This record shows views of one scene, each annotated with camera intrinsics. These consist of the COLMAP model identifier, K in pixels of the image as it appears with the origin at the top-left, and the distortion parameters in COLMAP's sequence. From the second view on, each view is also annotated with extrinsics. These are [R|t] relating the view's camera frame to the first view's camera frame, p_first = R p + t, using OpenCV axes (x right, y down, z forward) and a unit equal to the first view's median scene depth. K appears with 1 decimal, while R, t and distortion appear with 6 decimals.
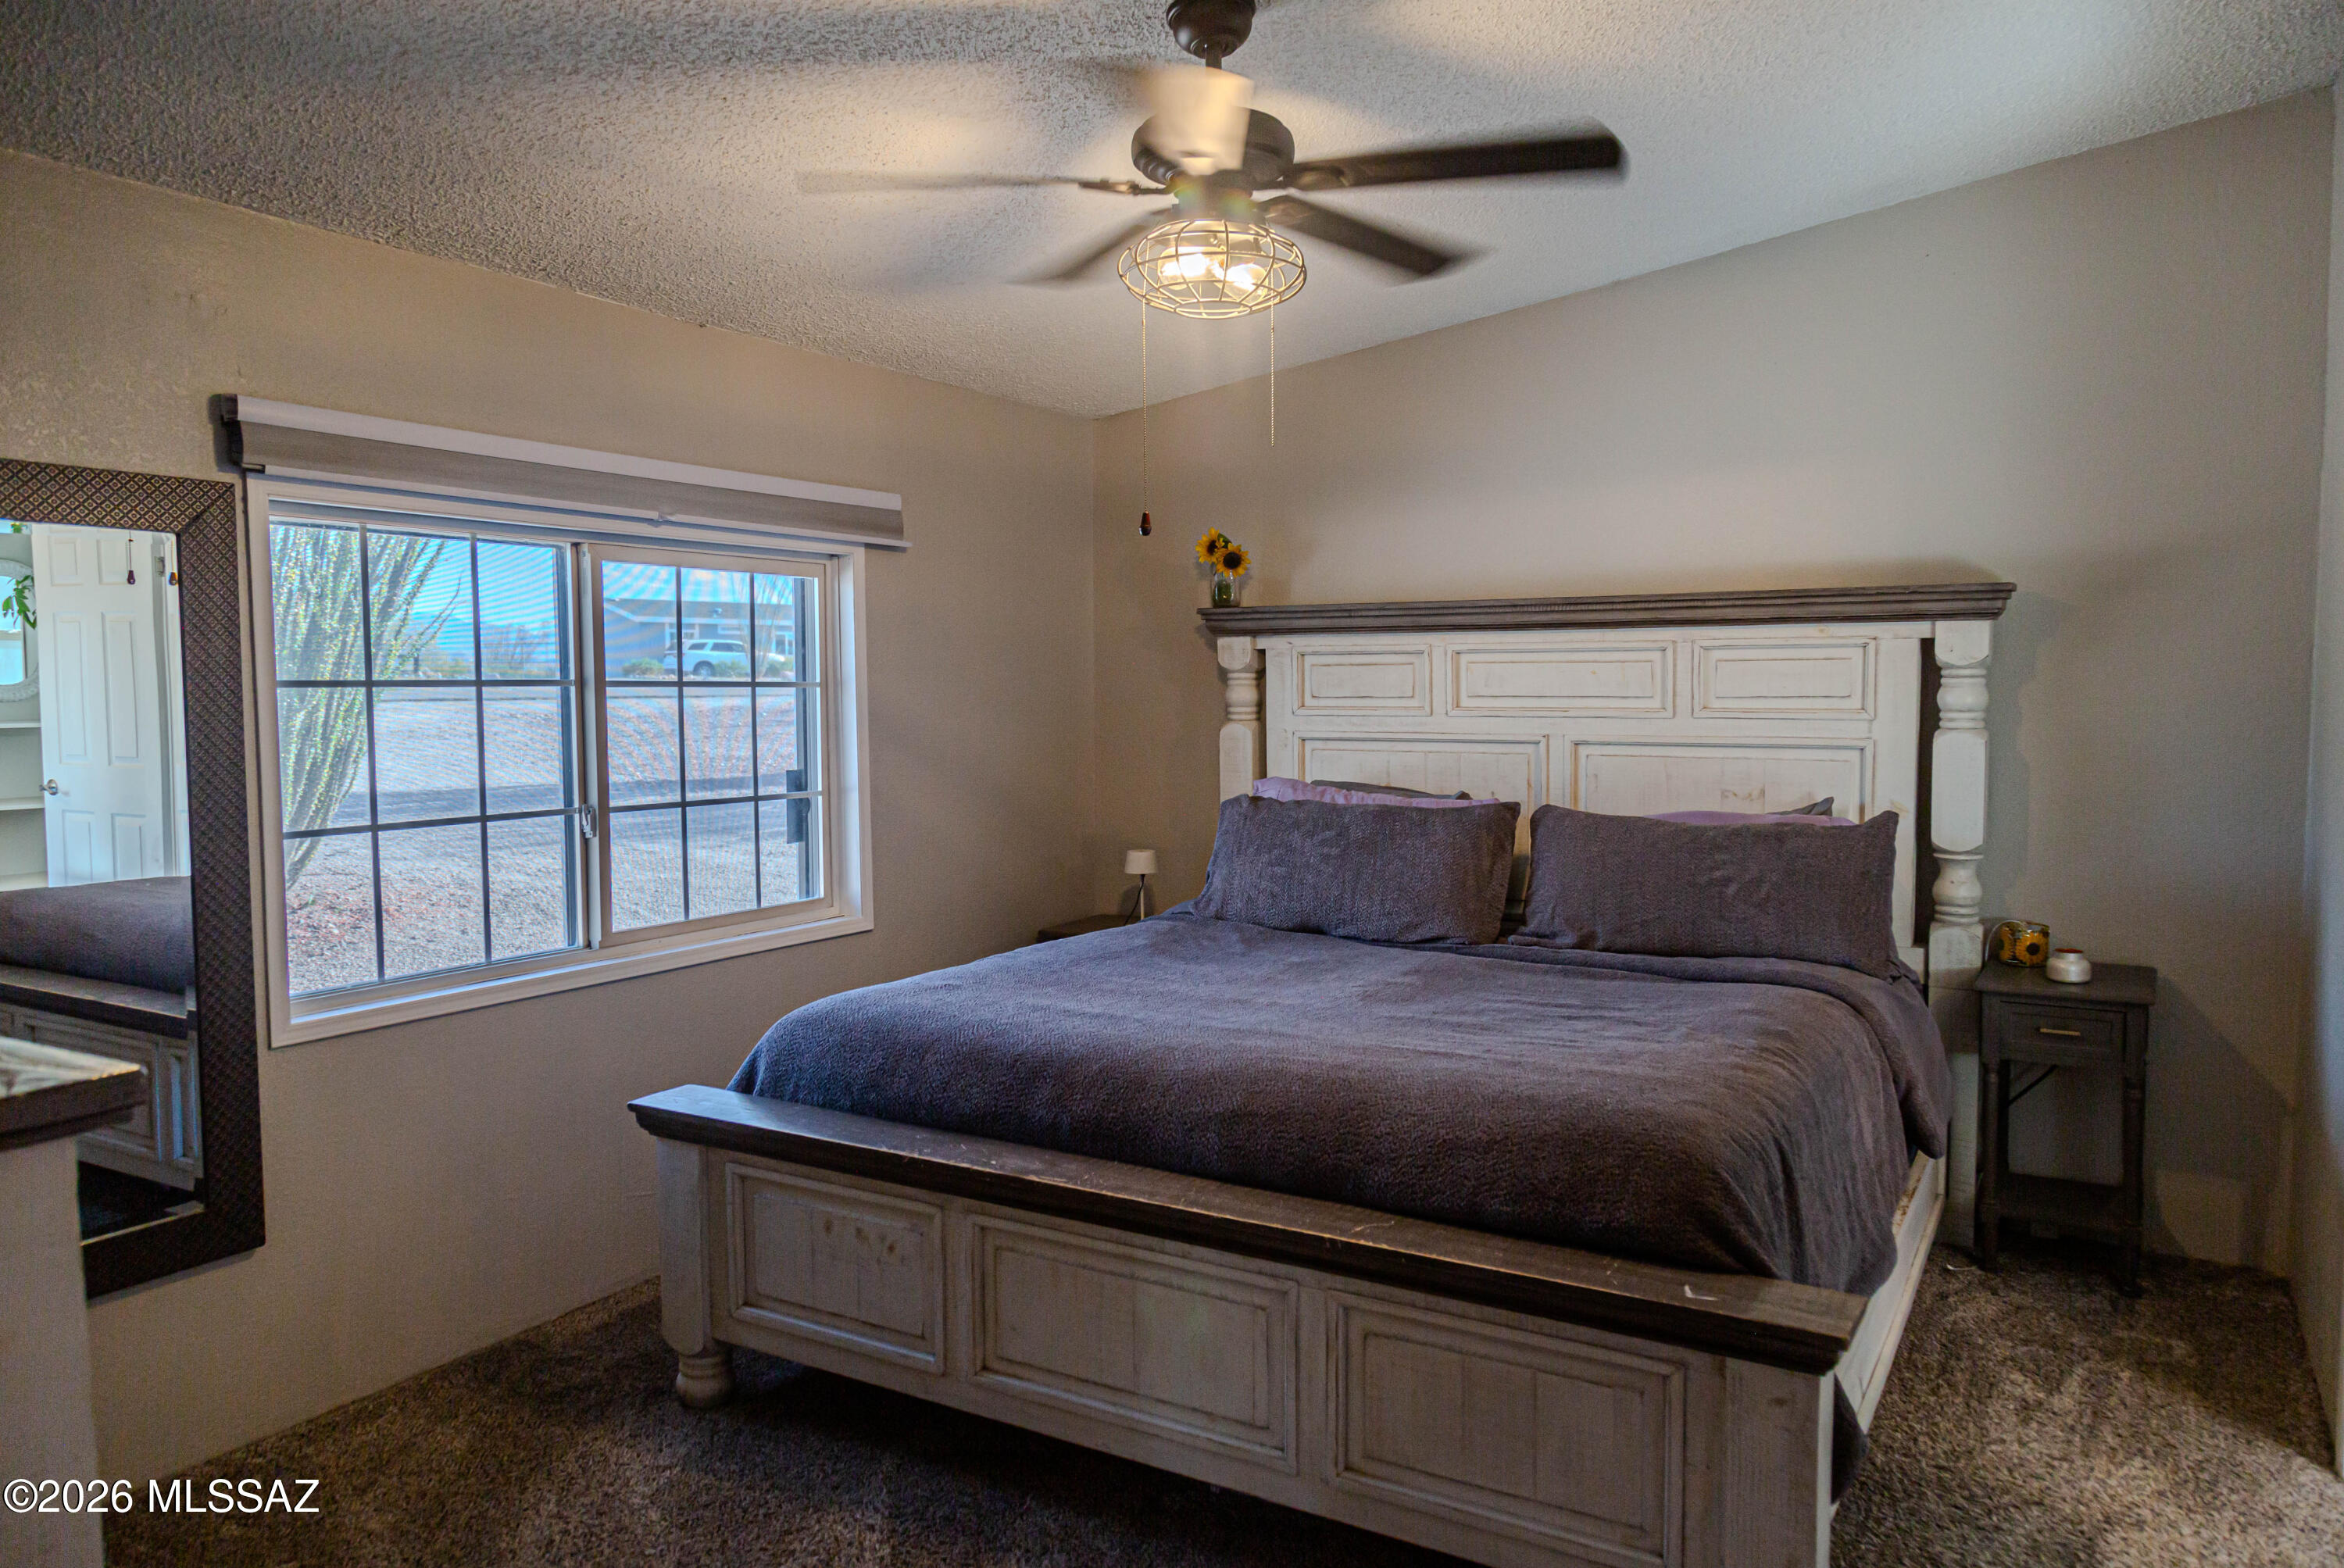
lens RADIAL K [[1578.7, 0, 1174.2], [0, 1578.7, 780.4], [0, 0, 1]] dist [0.000317, 0.000517]
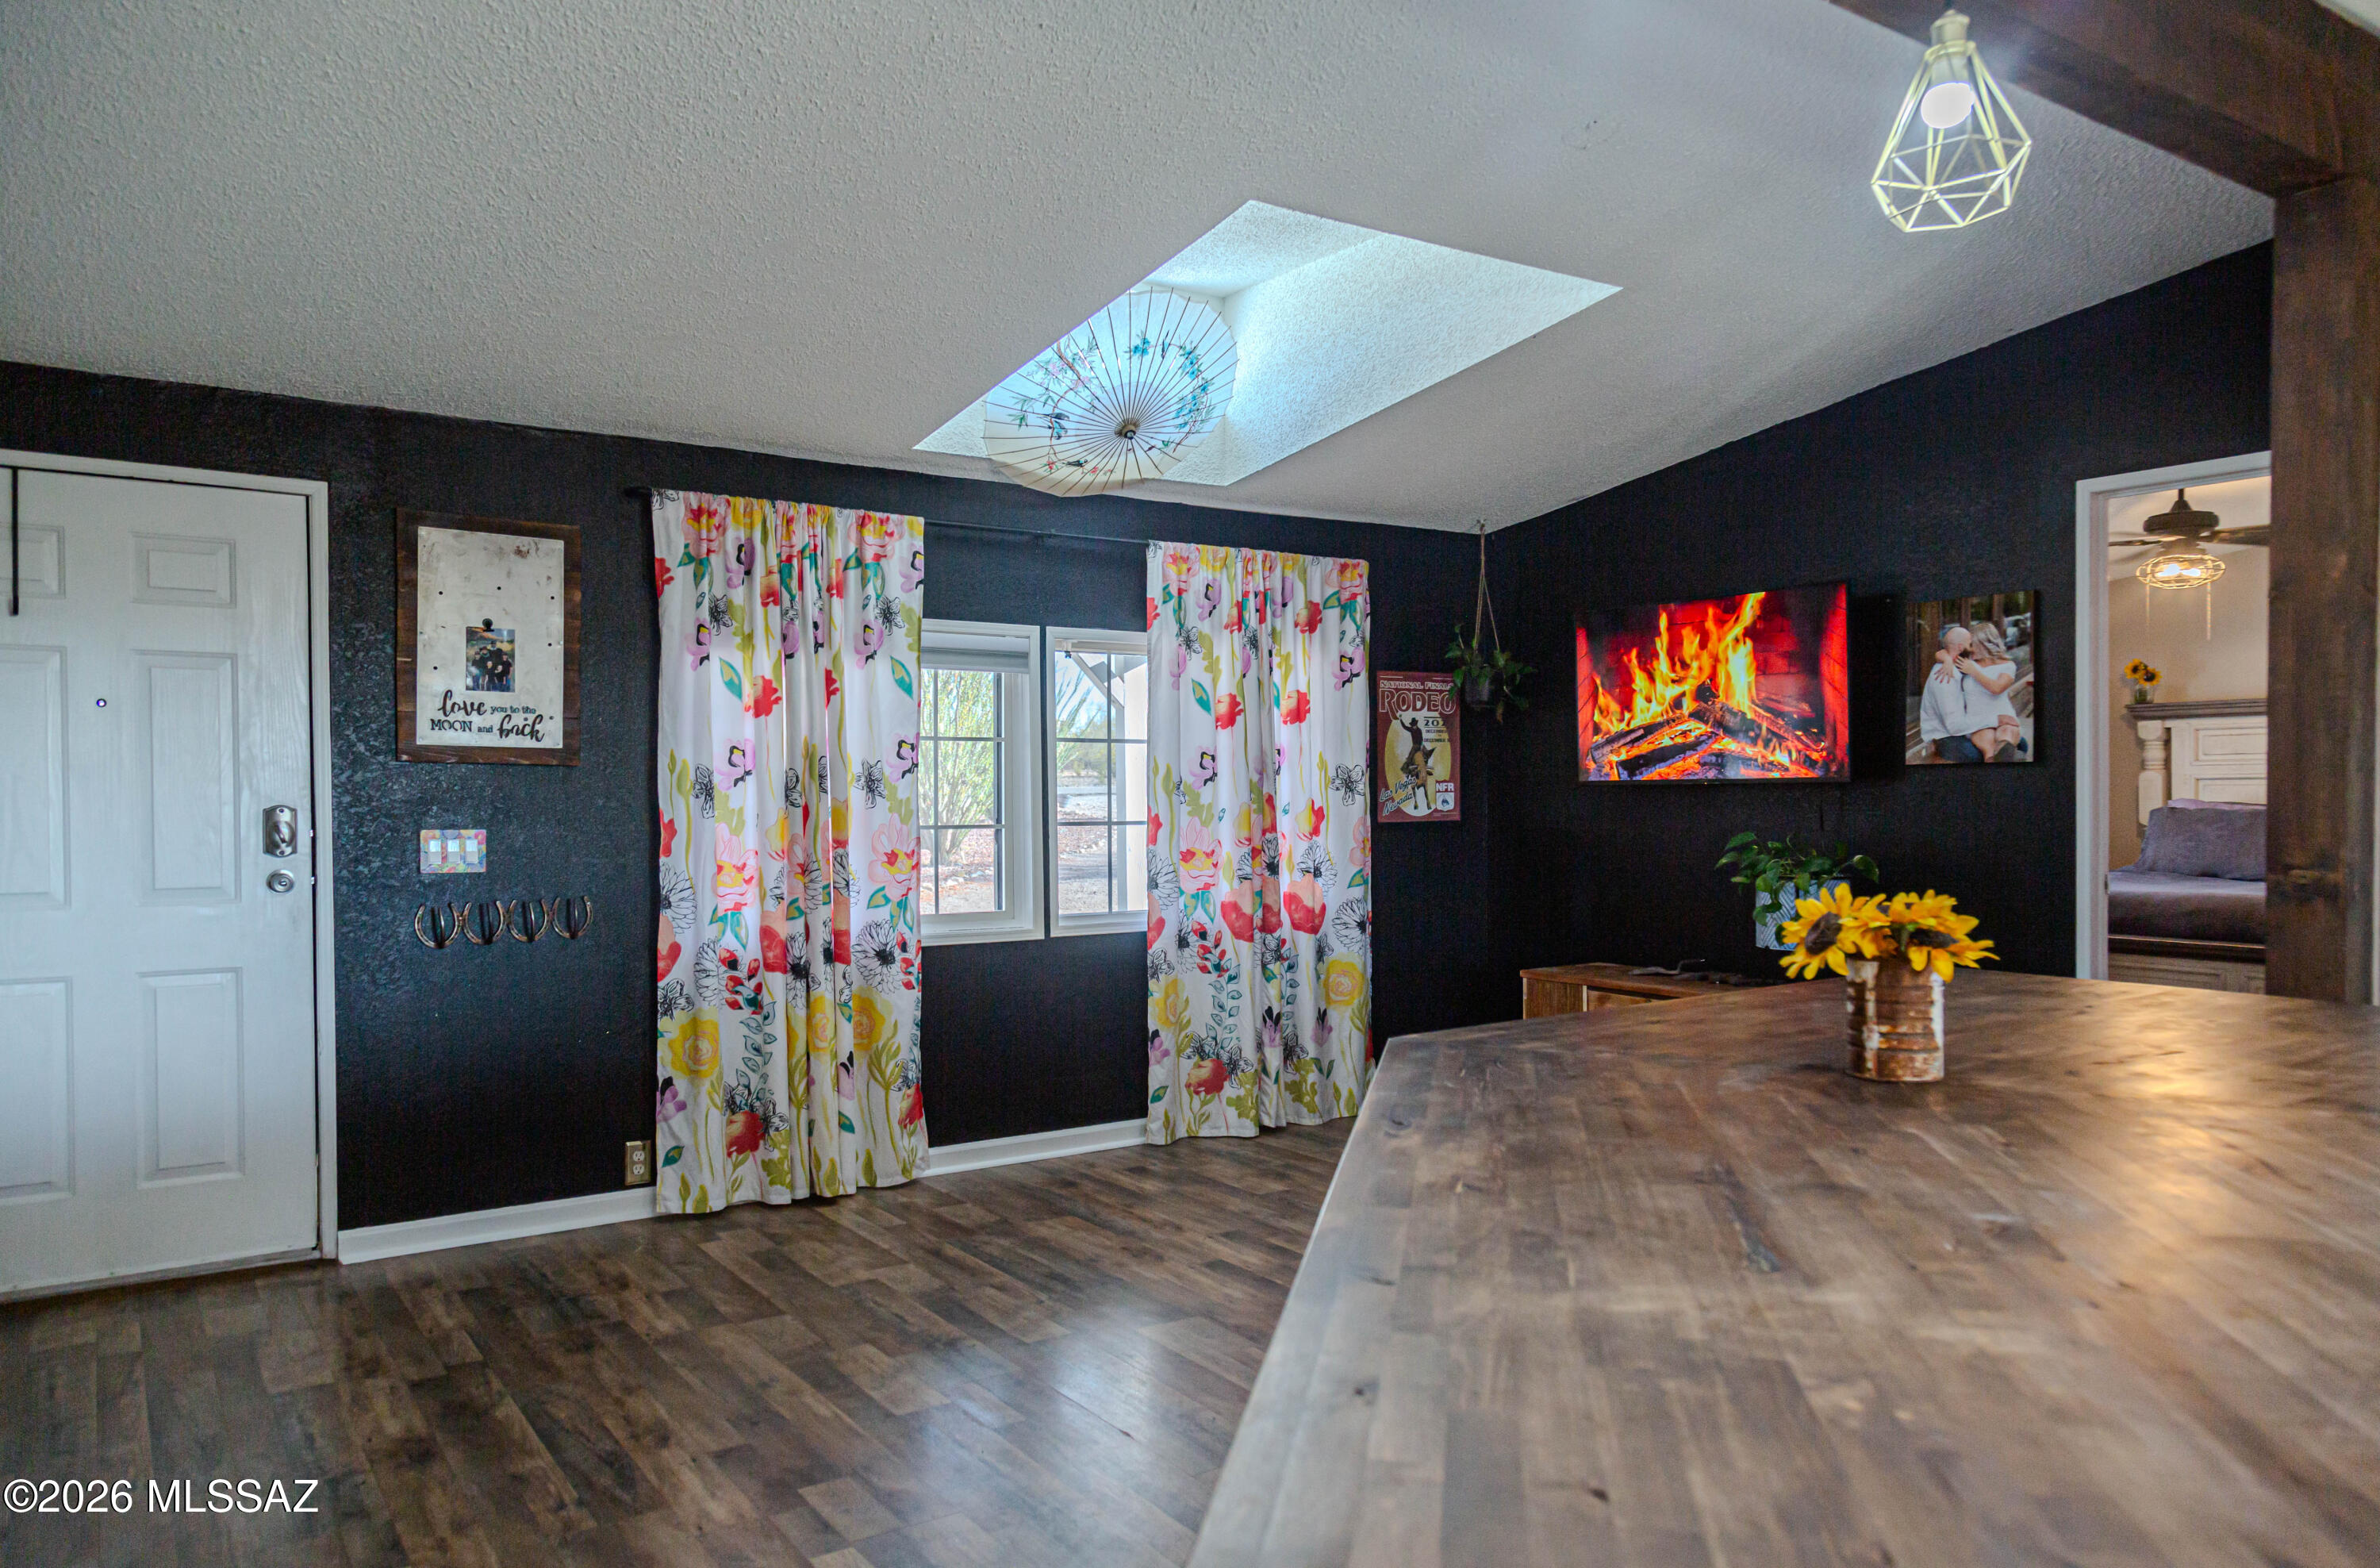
lens RADIAL K [[1603.2, 0, 1189.1], [0, 1603.2, 792.2], [0, 0, 1]] dist [0.000317, 0.000517]
pose [[0.906128, 0.001507, -0.423000, -0.173465], [-0.025632, 0.998352, -0.051351, 0.105107], [0.422226, 0.057373, 0.904673, -1.034145]]
